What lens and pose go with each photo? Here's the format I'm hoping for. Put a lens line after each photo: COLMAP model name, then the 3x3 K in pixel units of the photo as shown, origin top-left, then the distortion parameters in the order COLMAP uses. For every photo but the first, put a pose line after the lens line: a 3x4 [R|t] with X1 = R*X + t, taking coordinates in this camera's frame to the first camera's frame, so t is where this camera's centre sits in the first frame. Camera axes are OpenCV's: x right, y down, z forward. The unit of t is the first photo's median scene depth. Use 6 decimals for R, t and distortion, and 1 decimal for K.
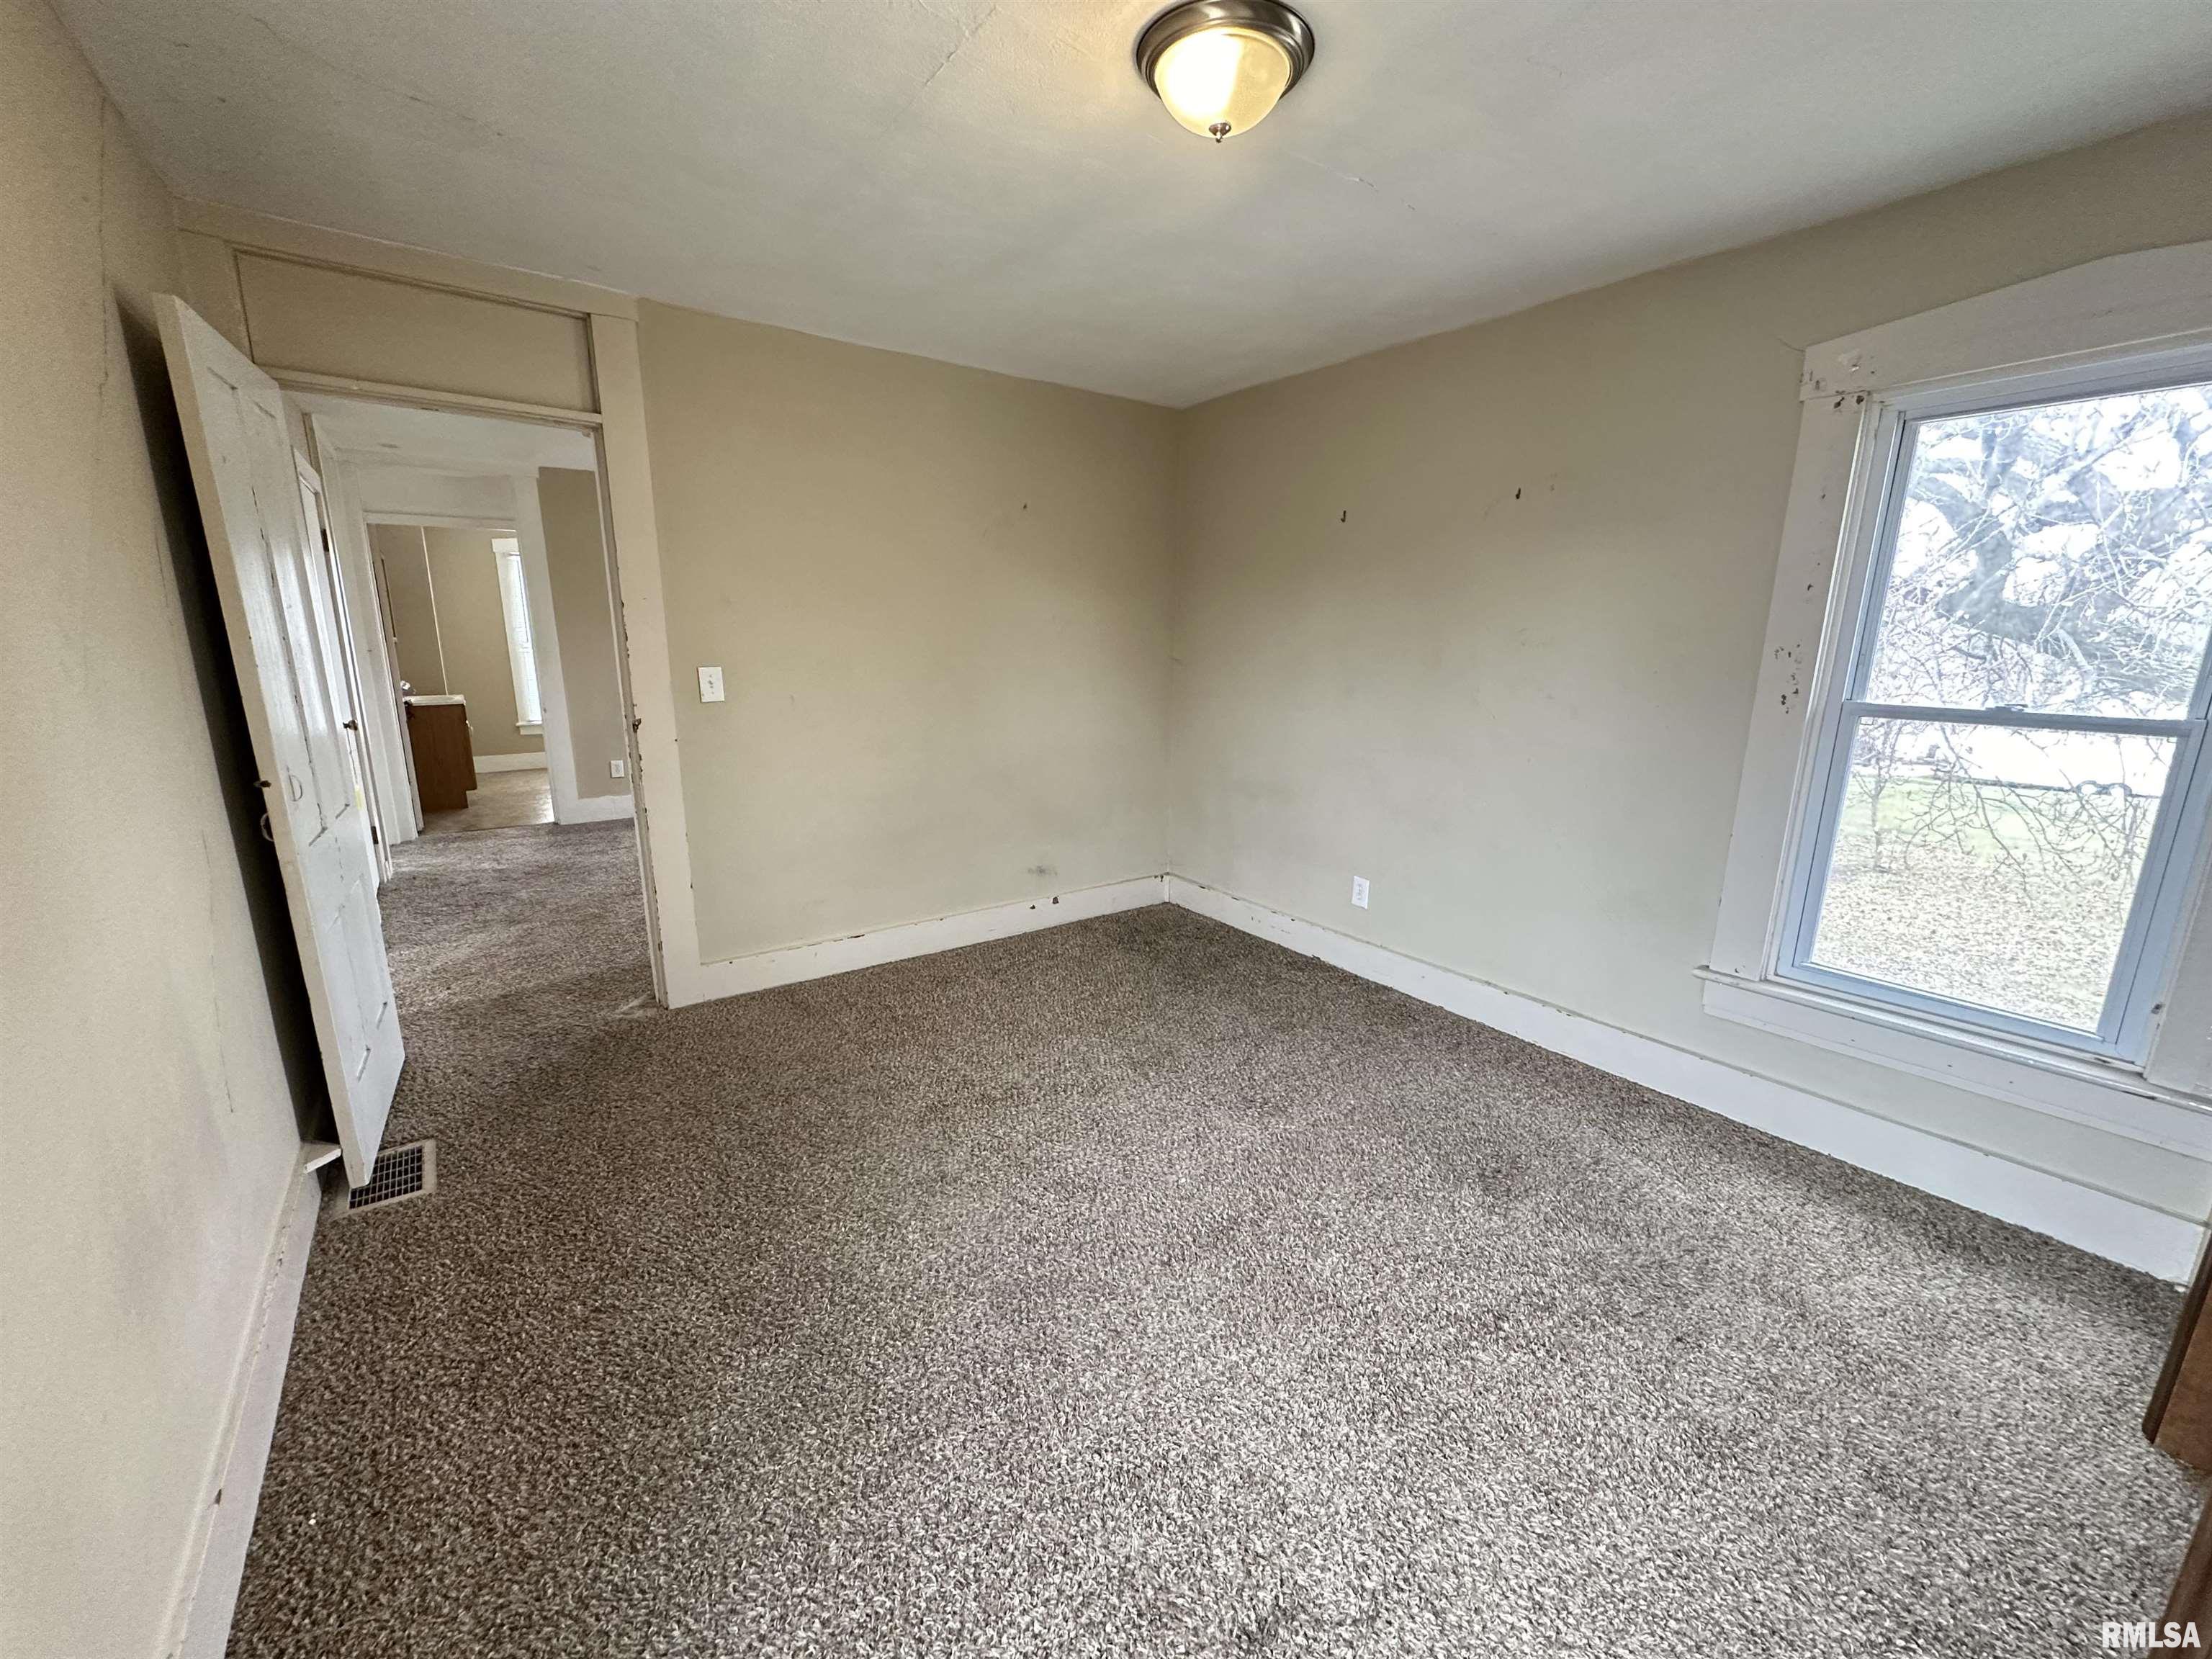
lens RADIAL K [[880.4, 0, 1103.5], [0, 880.4, 832.5], [0, 0, 1]] dist [-0.002807, 0.001095]
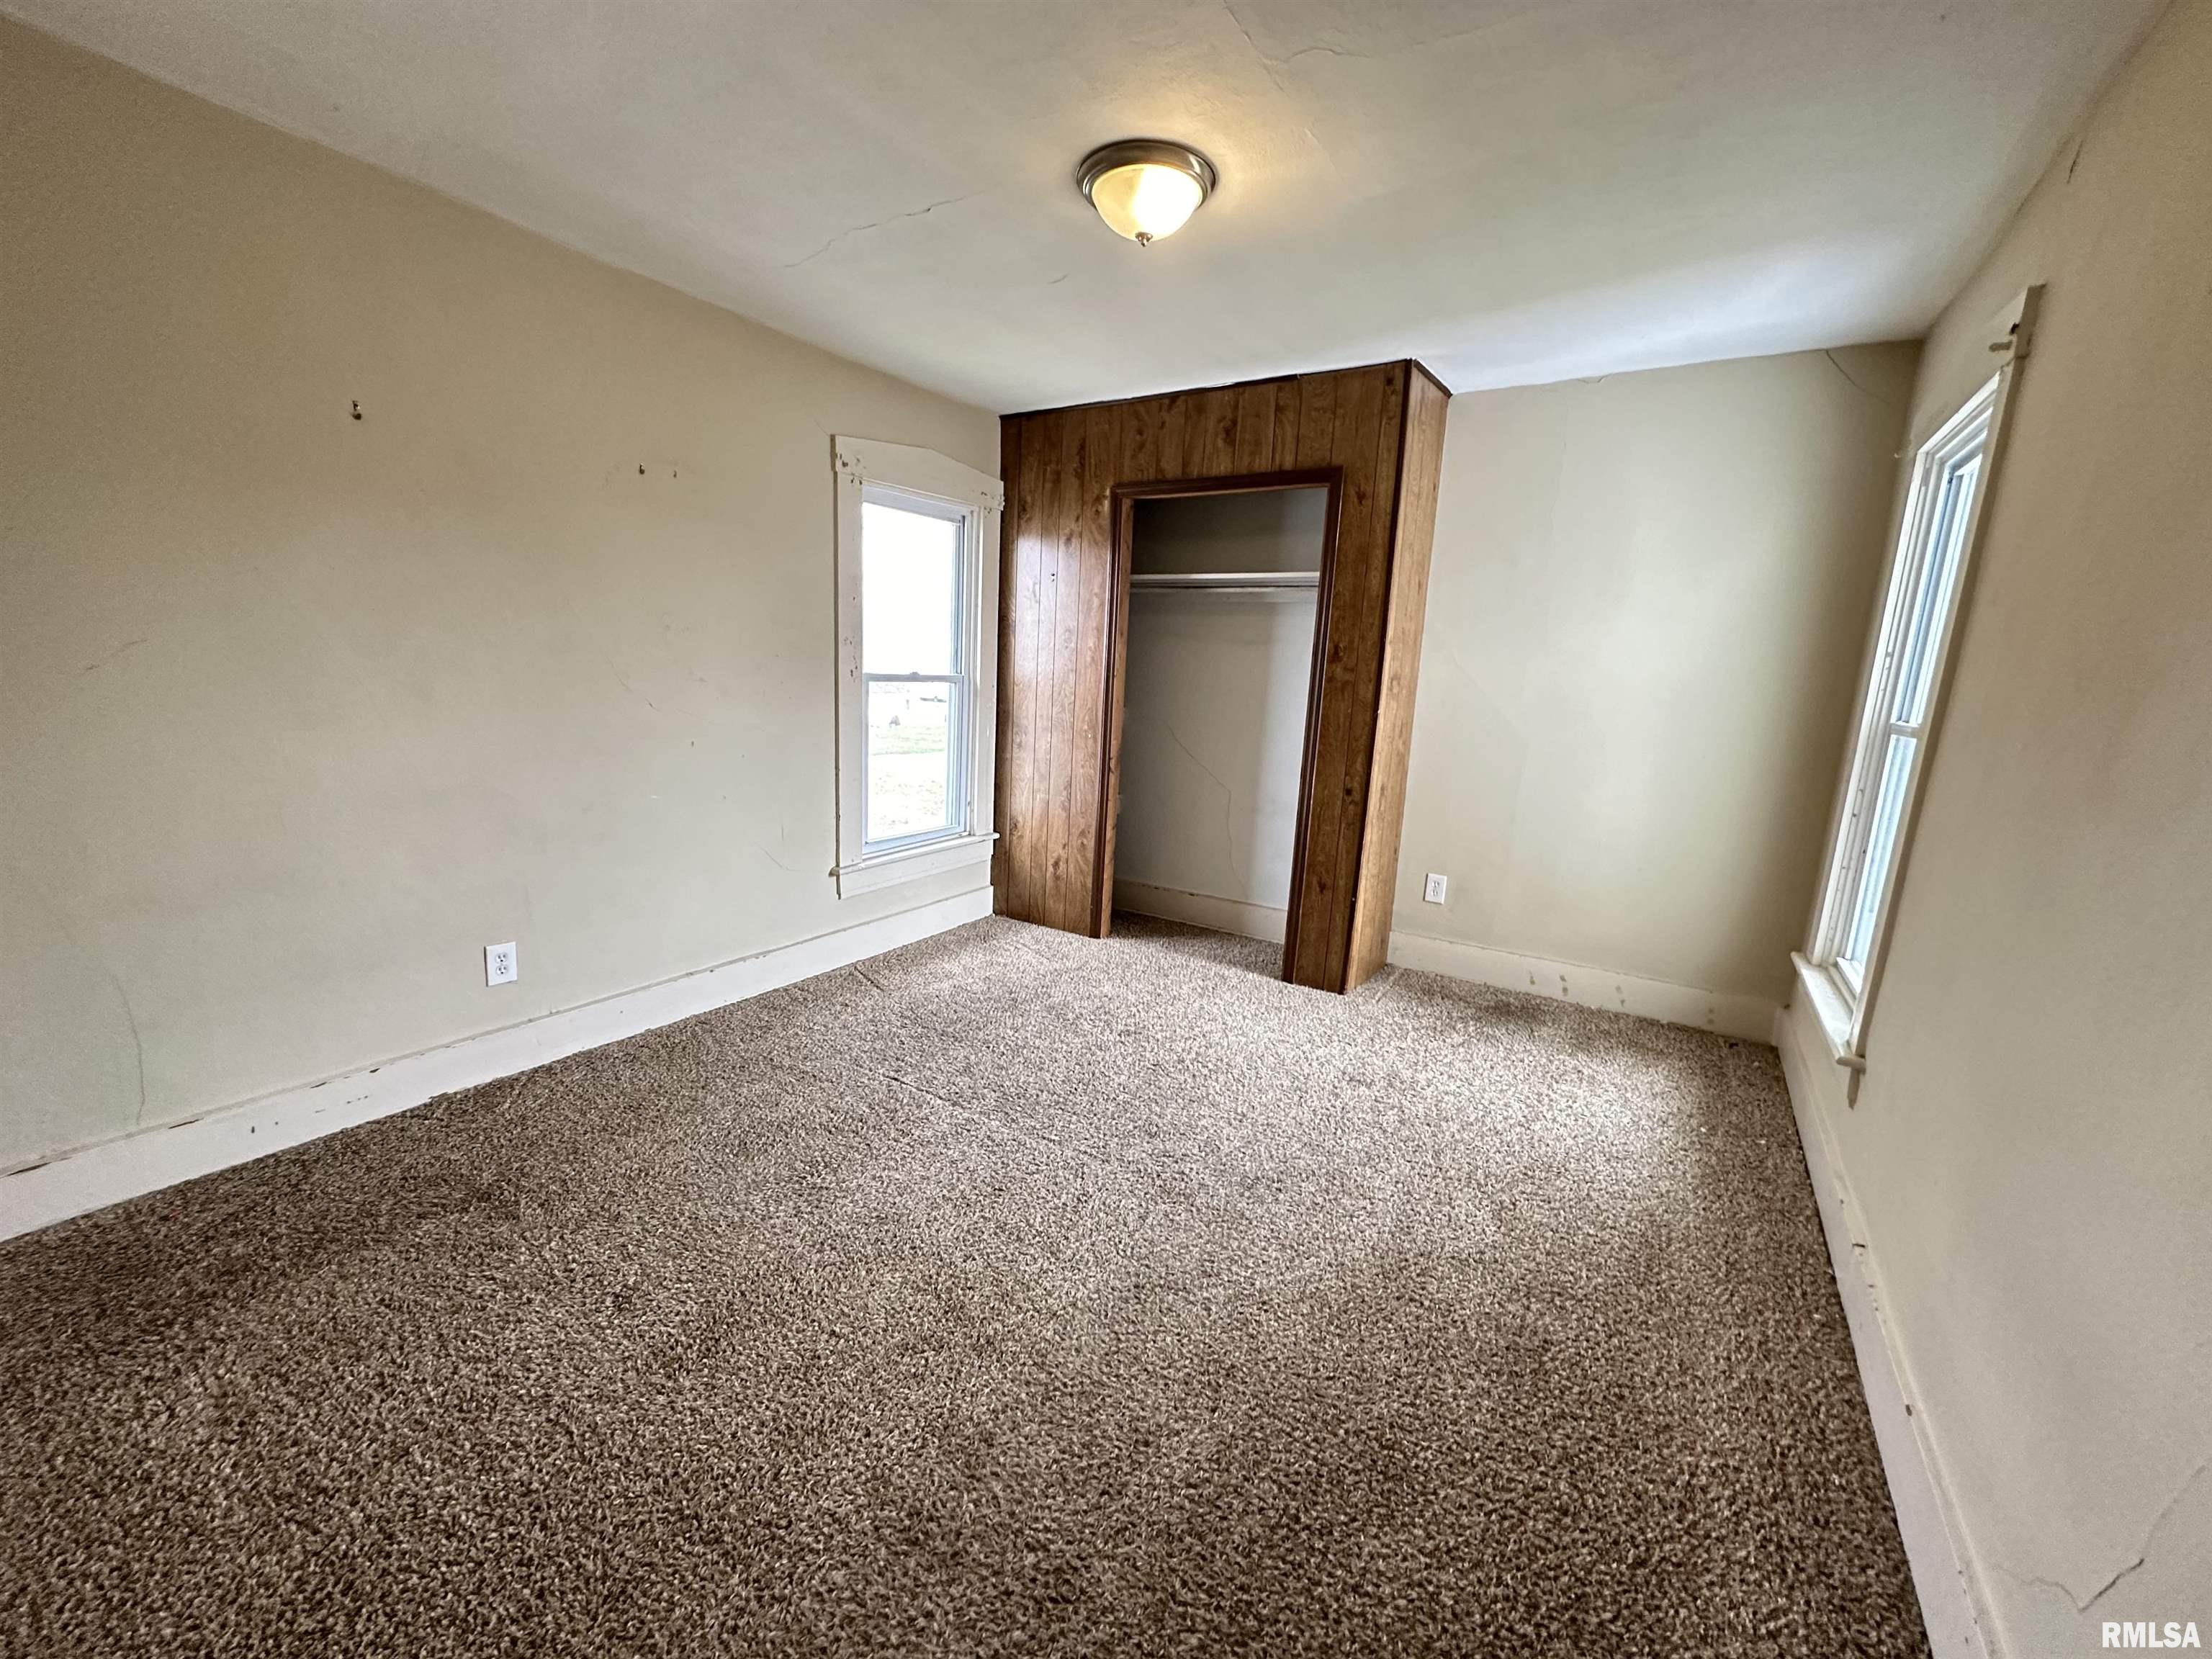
lens RADIAL K [[880.4, 0, 1117.9], [0, 880.4, 836.2], [0, 0, 1]] dist [-0.002807, 0.001095]
pose [[-0.378158, -0.199153, 0.904066, -0.637219], [0.161031, 0.947546, 0.276088, -0.179021], [-0.911628, 0.249988, -0.326252, 0.898966]]
